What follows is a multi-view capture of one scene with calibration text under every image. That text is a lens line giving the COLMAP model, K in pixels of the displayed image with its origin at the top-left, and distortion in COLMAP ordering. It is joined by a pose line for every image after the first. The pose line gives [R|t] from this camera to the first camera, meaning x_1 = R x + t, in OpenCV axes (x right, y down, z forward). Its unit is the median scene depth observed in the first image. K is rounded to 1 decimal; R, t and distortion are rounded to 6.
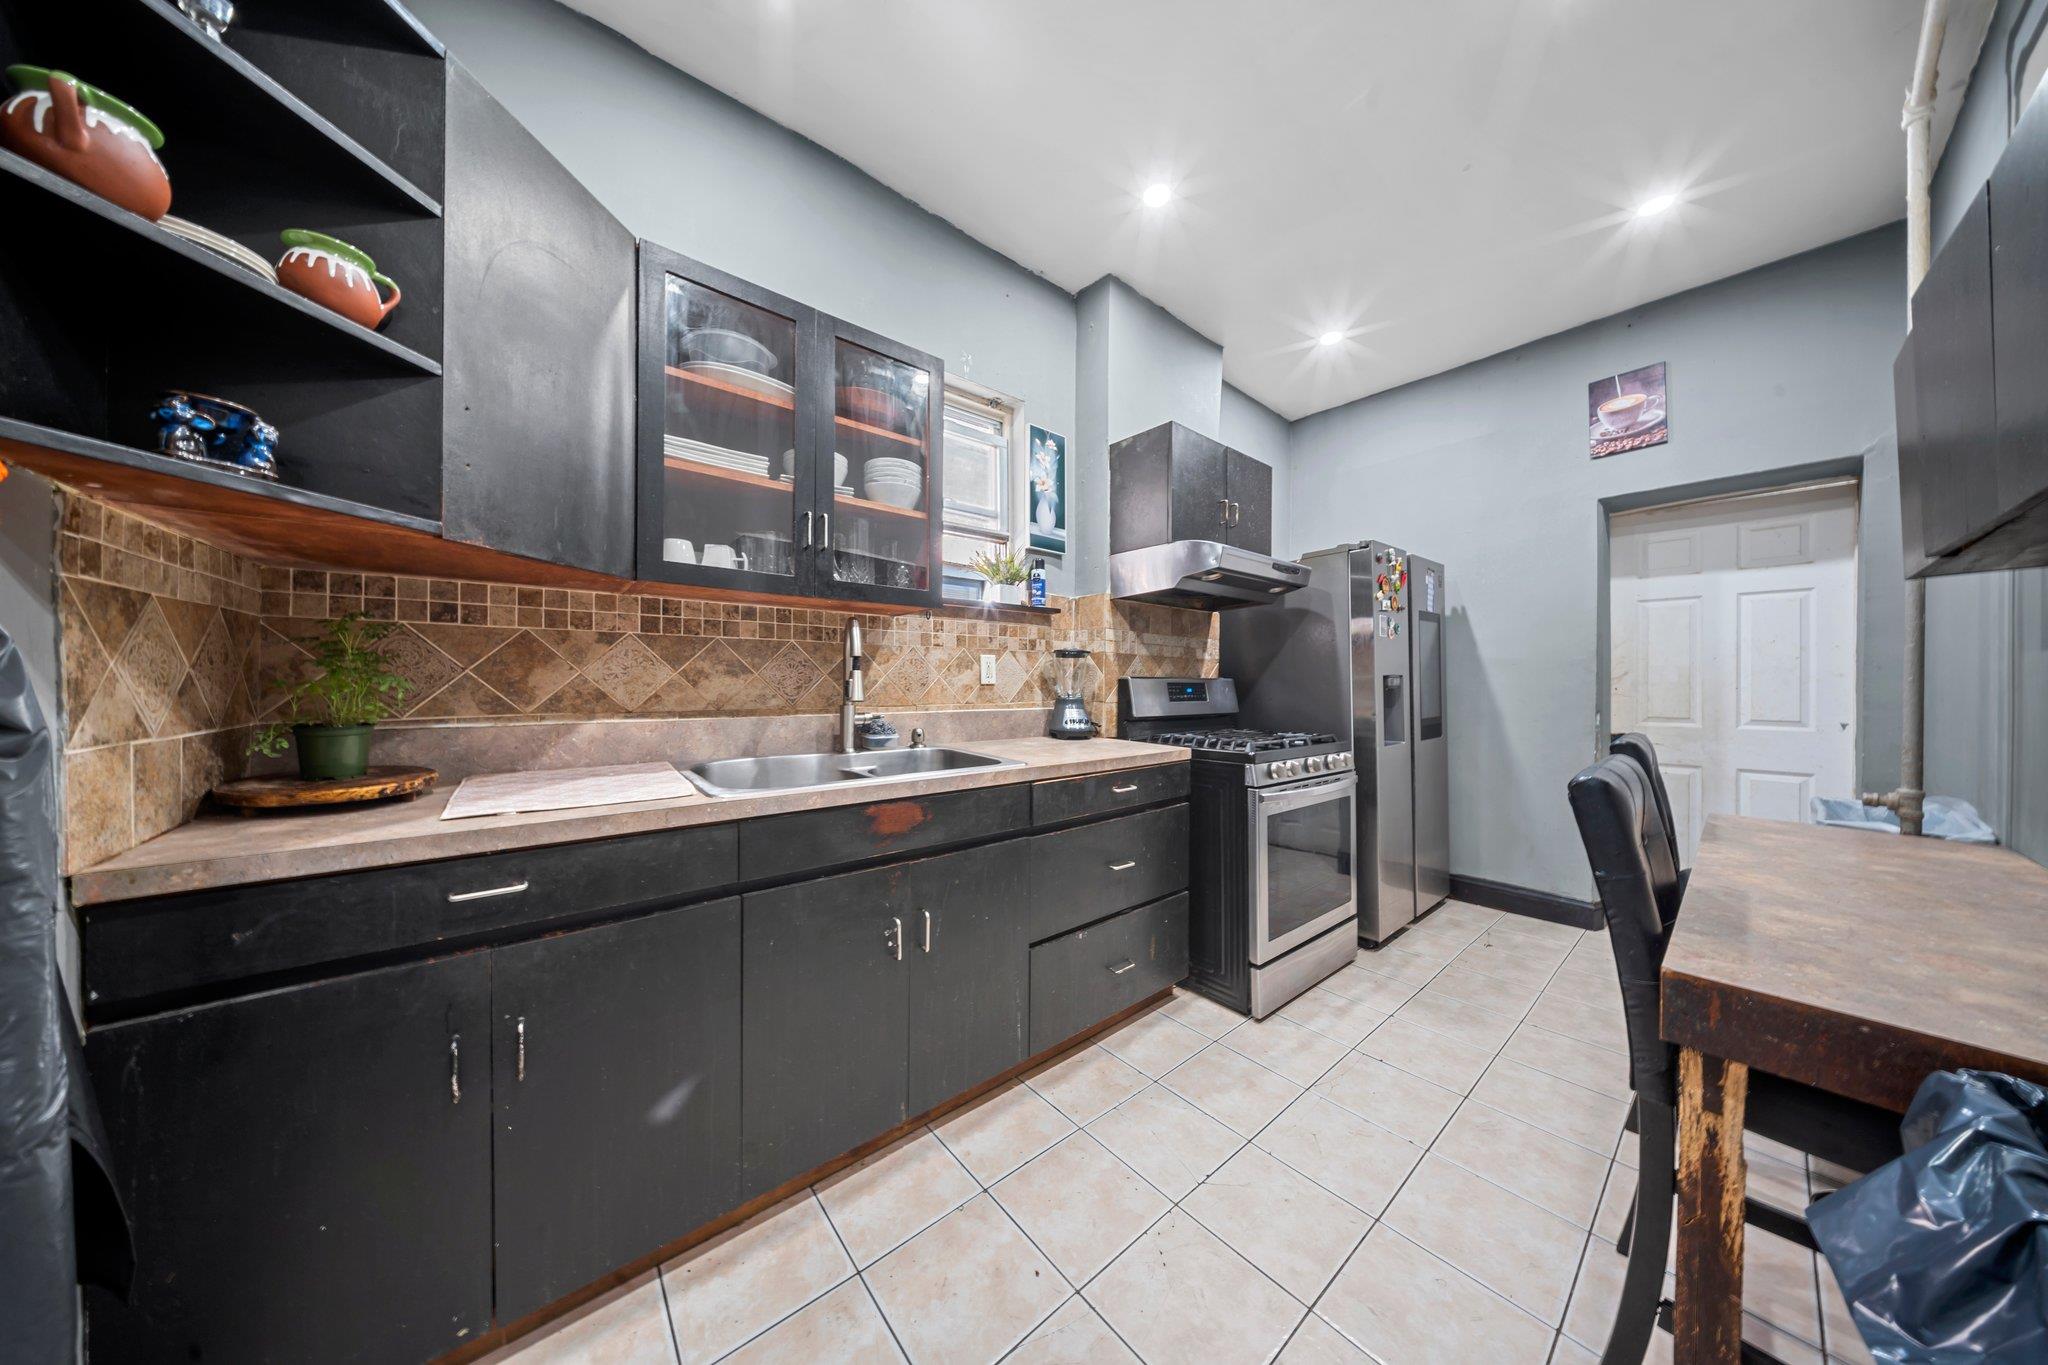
lens RADIAL K [[605.0, 0, 1012.8], [0, 605.0, 680.7], [0, 0, 1]] dist [-0.003079, -0.001232]
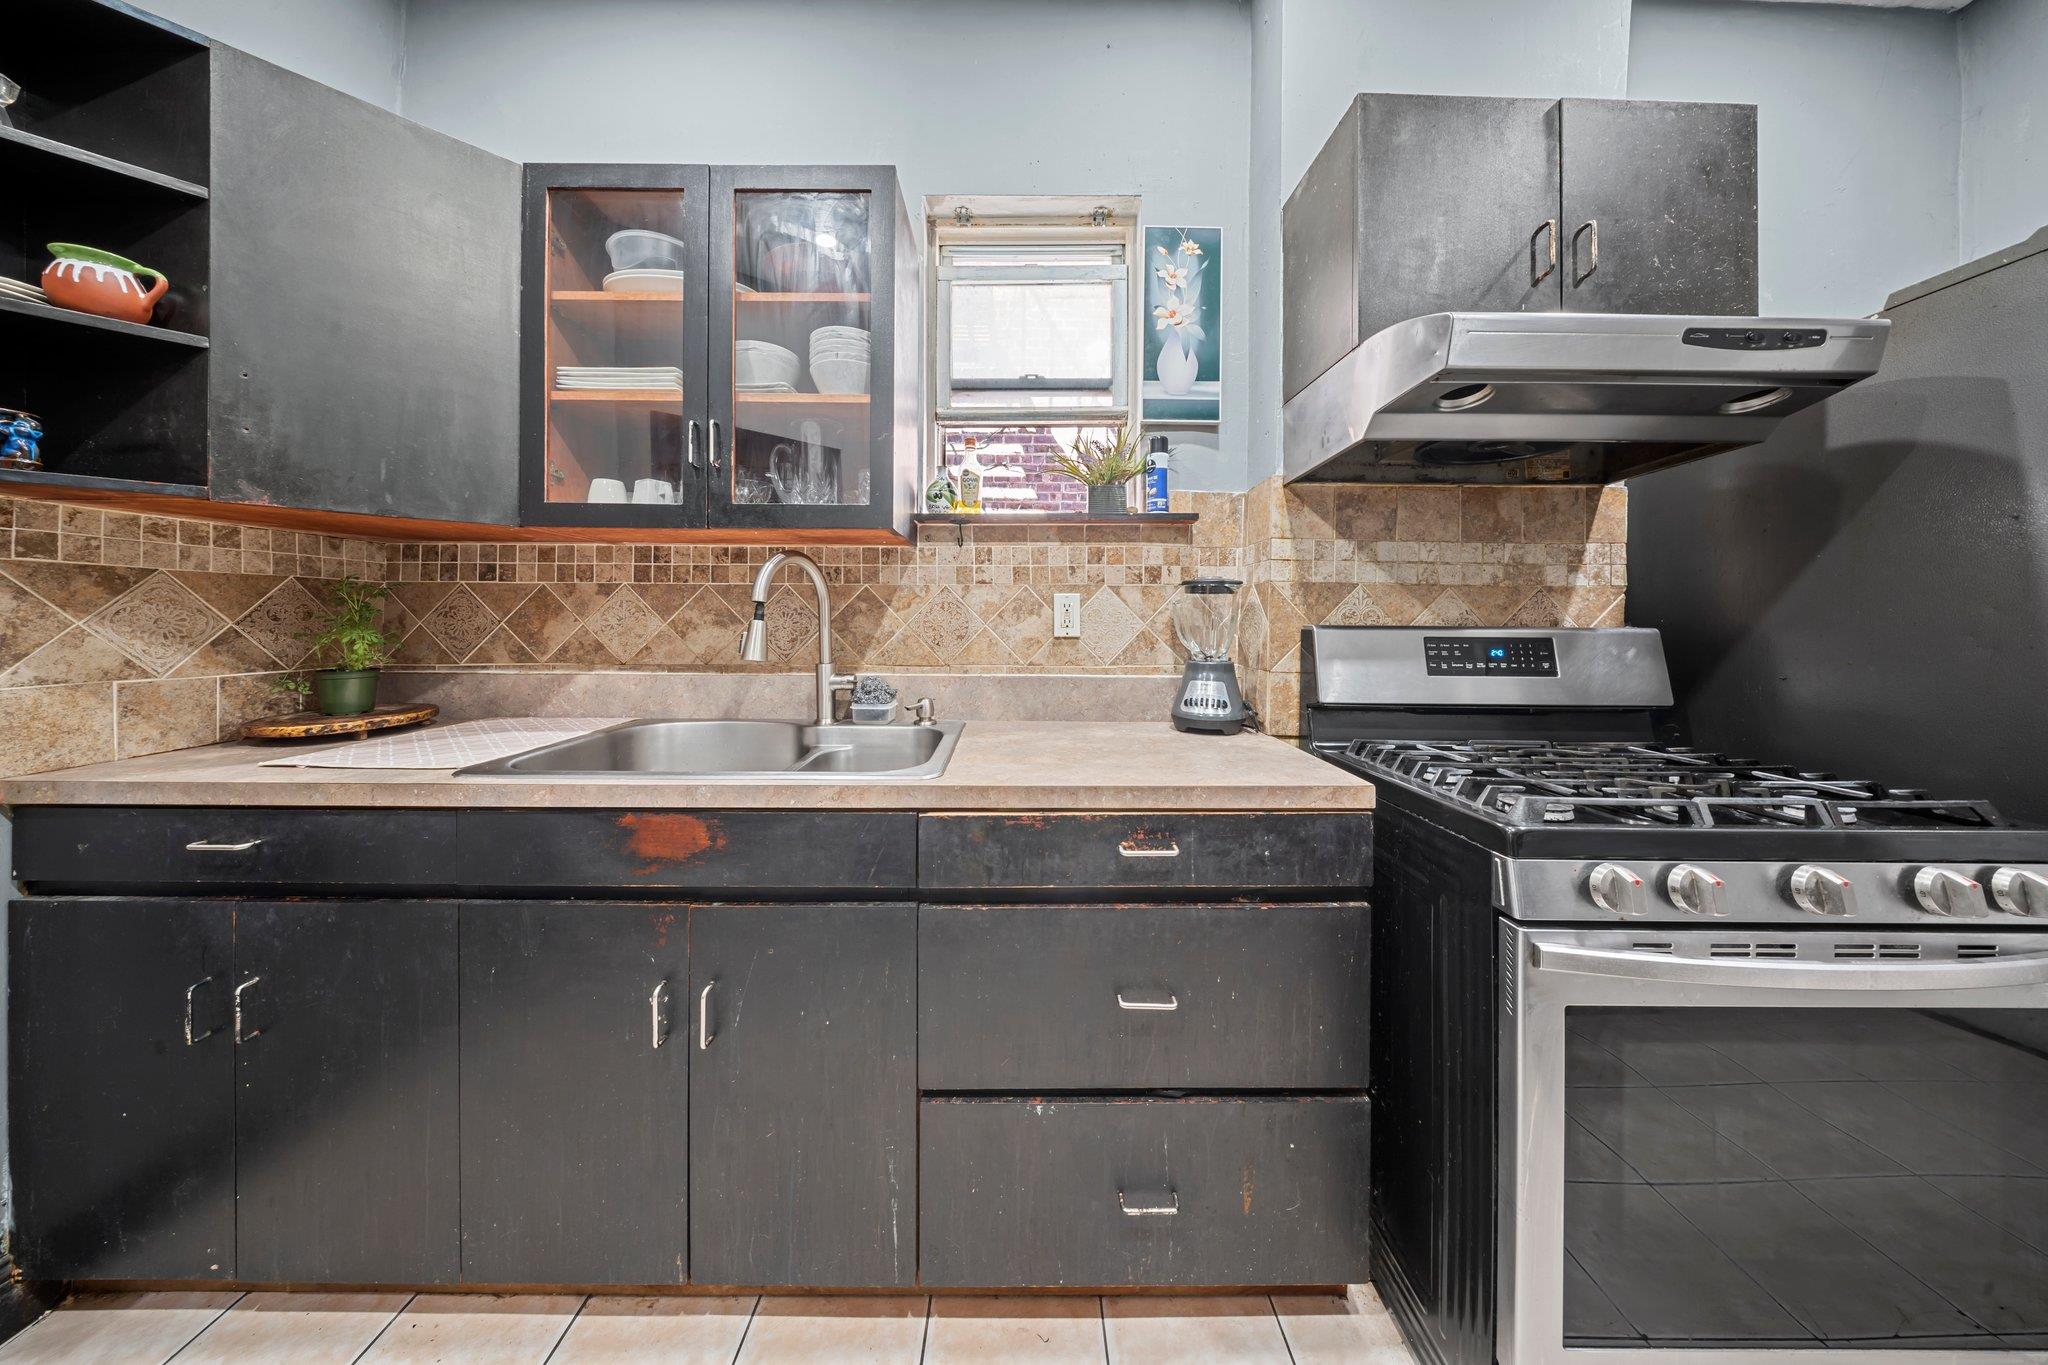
lens RADIAL K [[605.0, 0, 1054.2], [0, 605.0, 623.5], [0, 0, 1]] dist [-0.003079, -0.001232]
pose [[0.781813, -0.002025, -0.623510, 0.450928], [0.001114, 0.999998, -0.001850, -0.009827], [0.623513, 0.000752, 0.781813, 0.577118]]
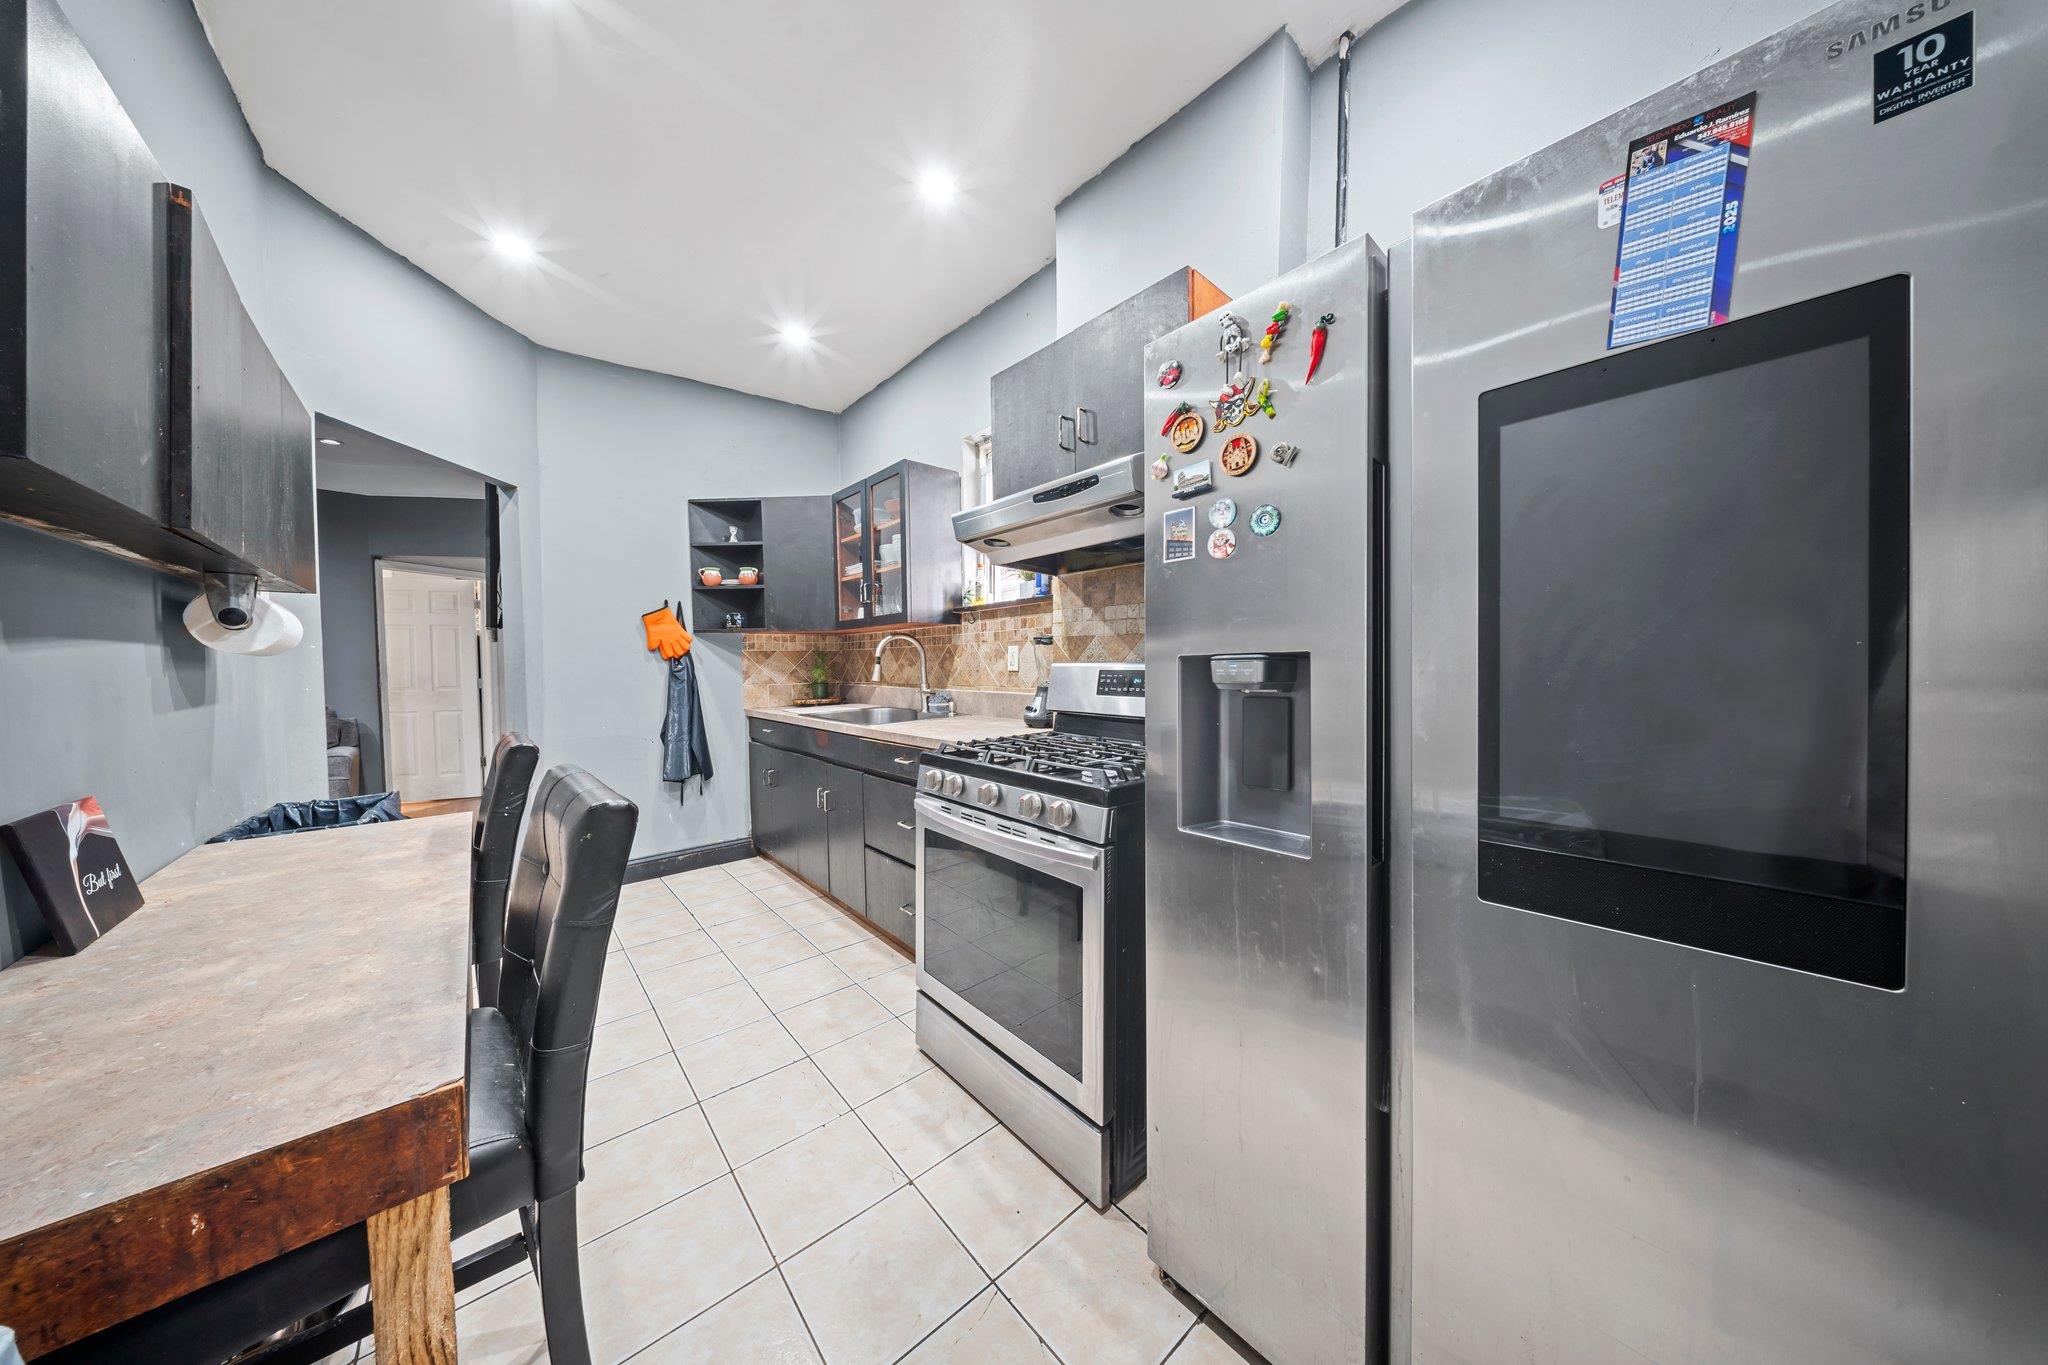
lens RADIAL K [[605.0, 0, 1026.1], [0, 605.0, 681.8], [0, 0, 1]] dist [-0.003079, -0.001232]
pose [[0.047178, 0.024236, -0.998592, 1.387330], [0.012352, 0.999615, 0.024844, -0.002933], [0.998810, -0.013506, 0.046860, 1.197591]]
